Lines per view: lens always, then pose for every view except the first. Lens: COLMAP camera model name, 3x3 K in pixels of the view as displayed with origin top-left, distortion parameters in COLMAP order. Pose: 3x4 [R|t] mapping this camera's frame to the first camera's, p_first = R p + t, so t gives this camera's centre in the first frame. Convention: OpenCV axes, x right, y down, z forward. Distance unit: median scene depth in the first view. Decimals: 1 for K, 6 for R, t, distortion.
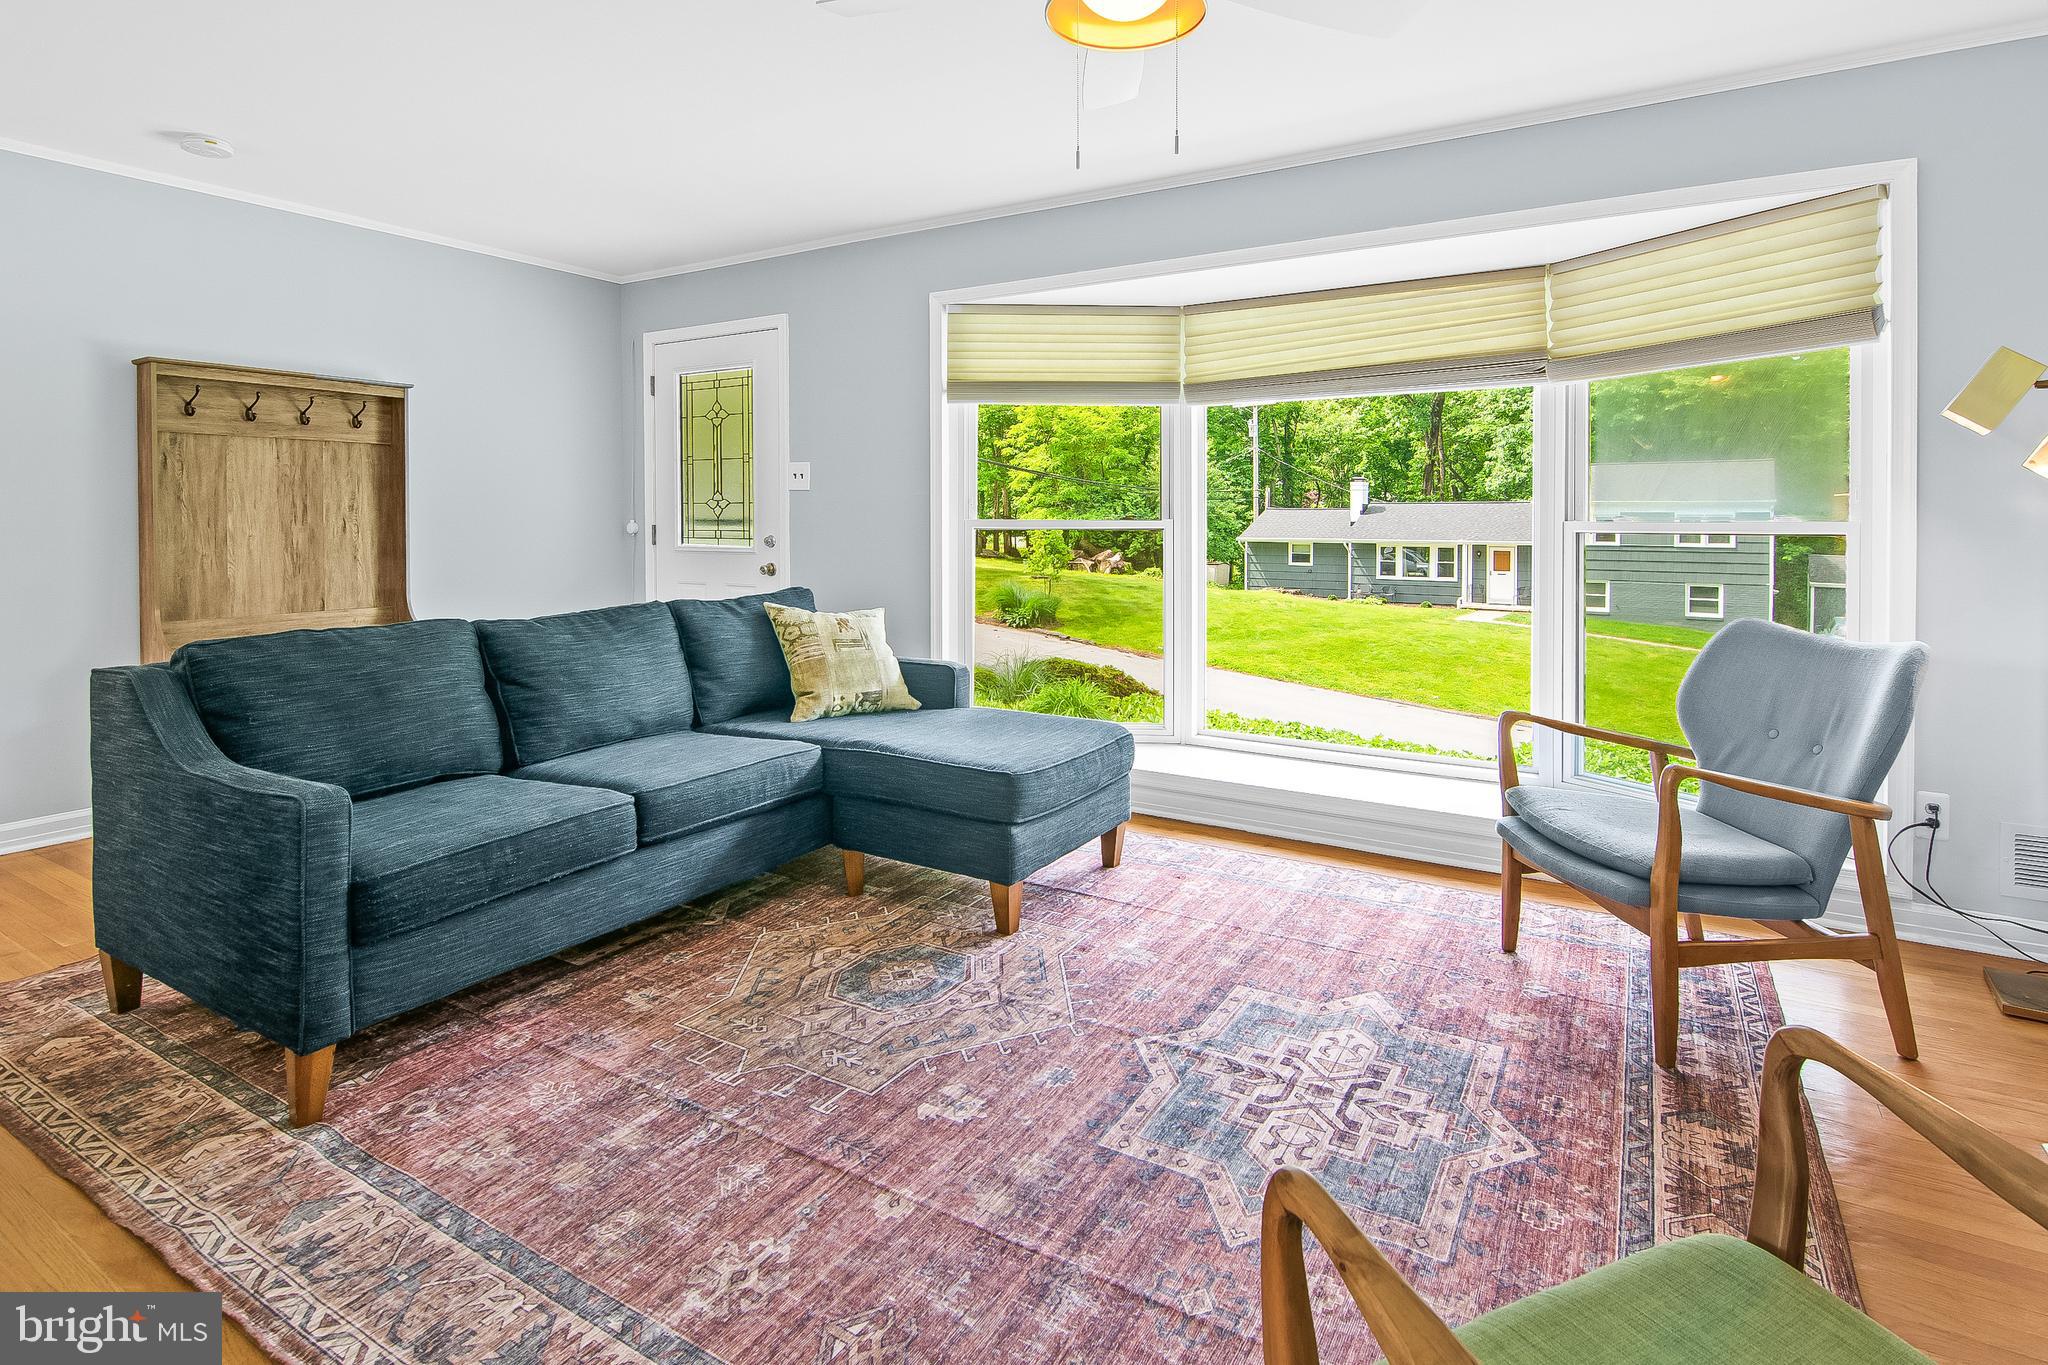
lens RADIAL K [[1034.3, 0, 1024.9], [0, 1034.3, 568.4], [0, 0, 1]] dist [-0.002730, -0.007152]
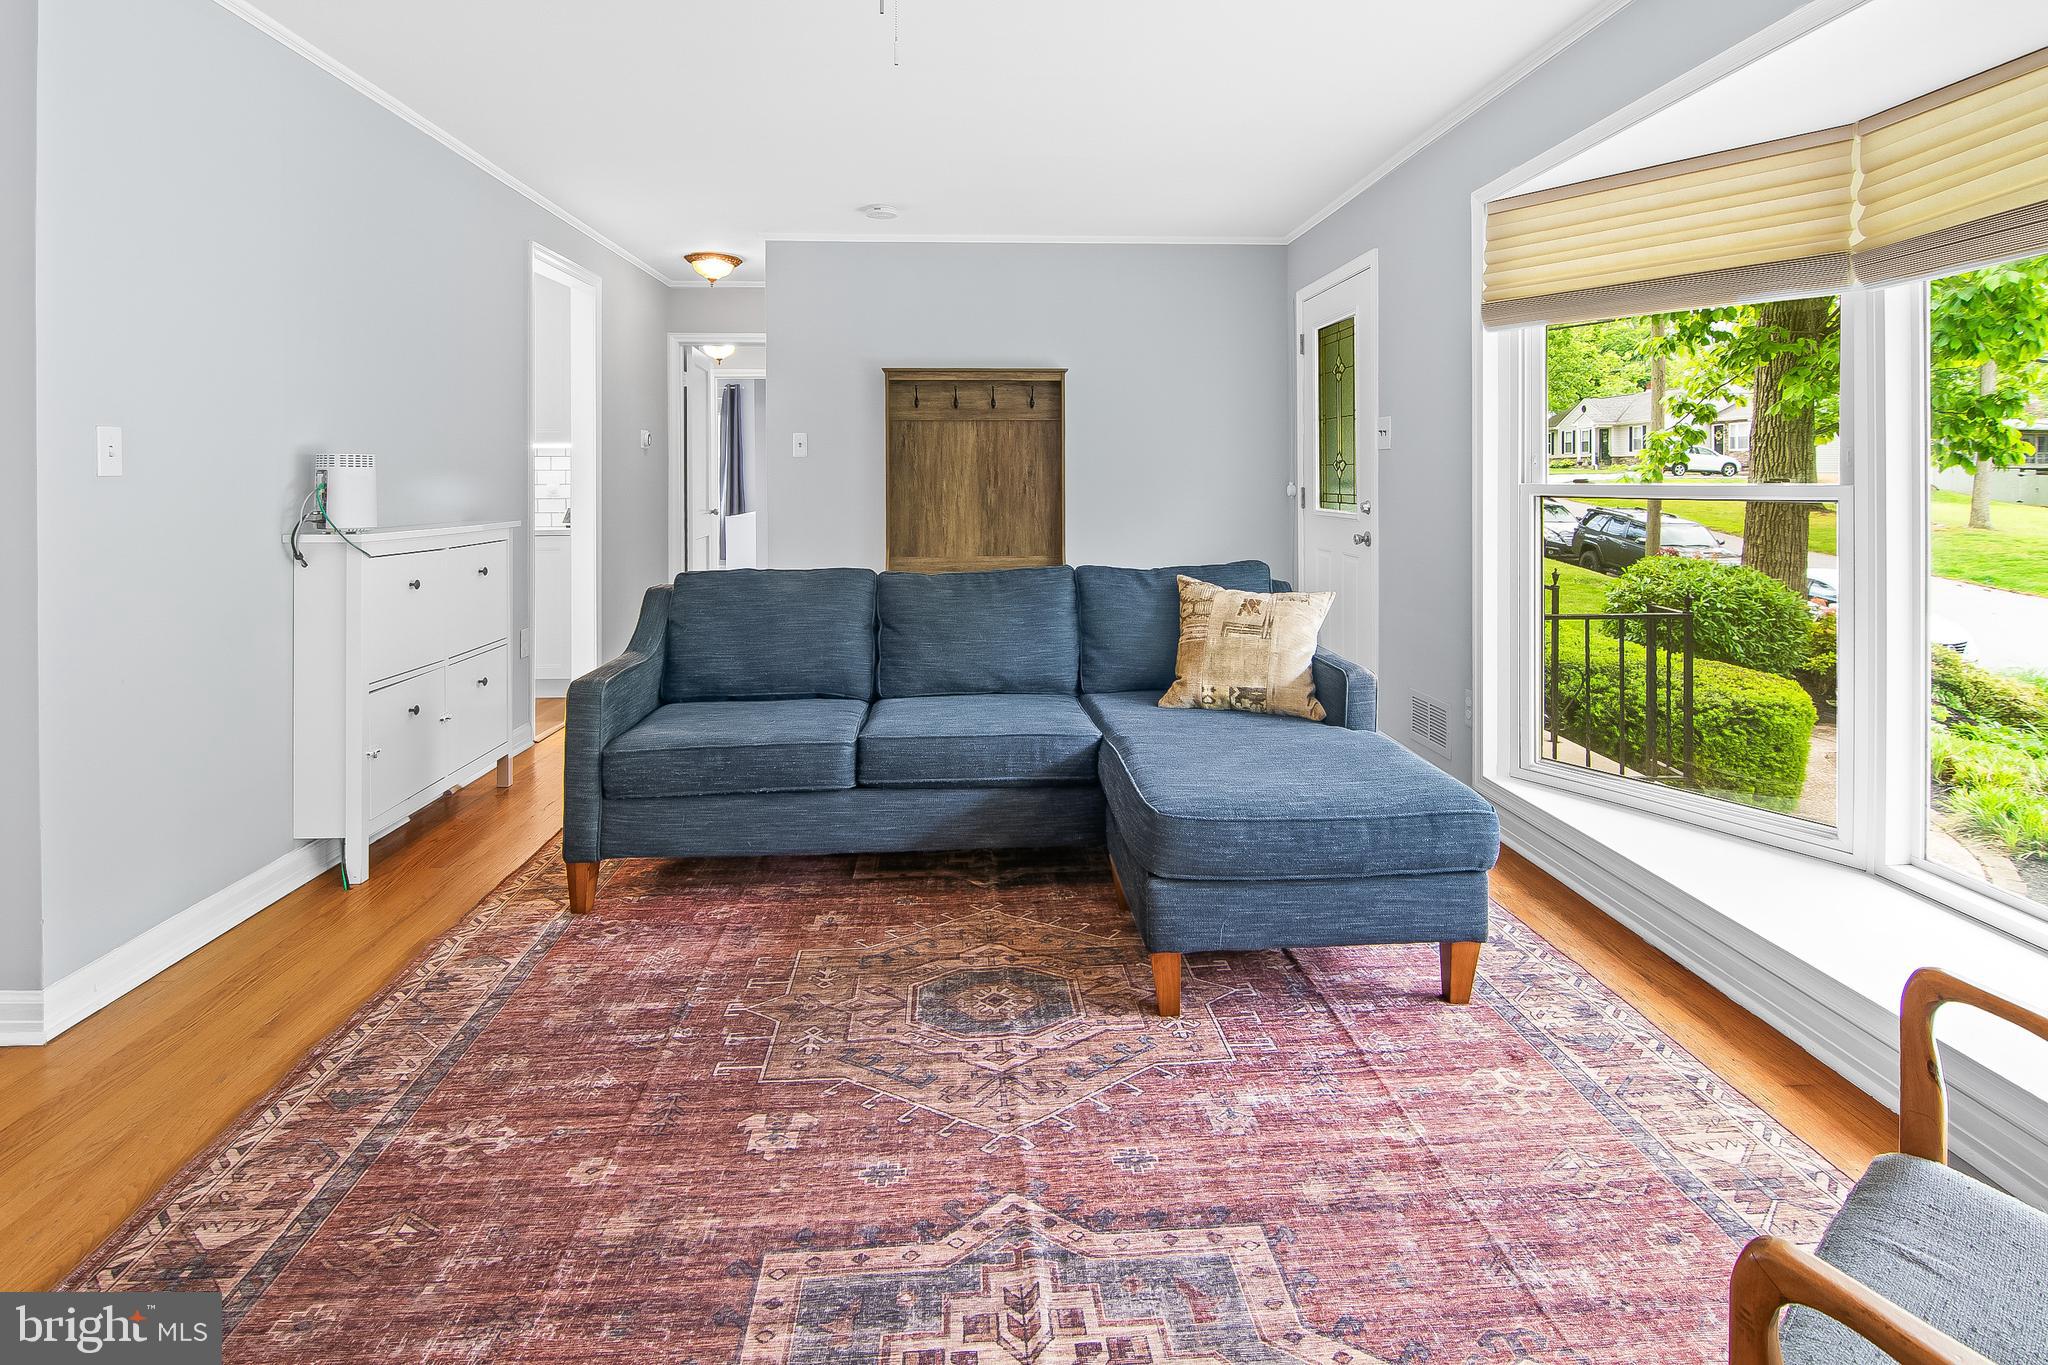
lens RADIAL K [[1037.1, 0, 1025.9], [0, 1037.1, 513.8], [0, 0, 1]] dist [-0.001704, -0.006826]
pose [[0.581148, 0.026235, -0.813375, 0.508793], [-0.033884, 0.999394, 0.008026, -0.029575], [0.813092, 0.022896, 0.581684, 0.403745]]
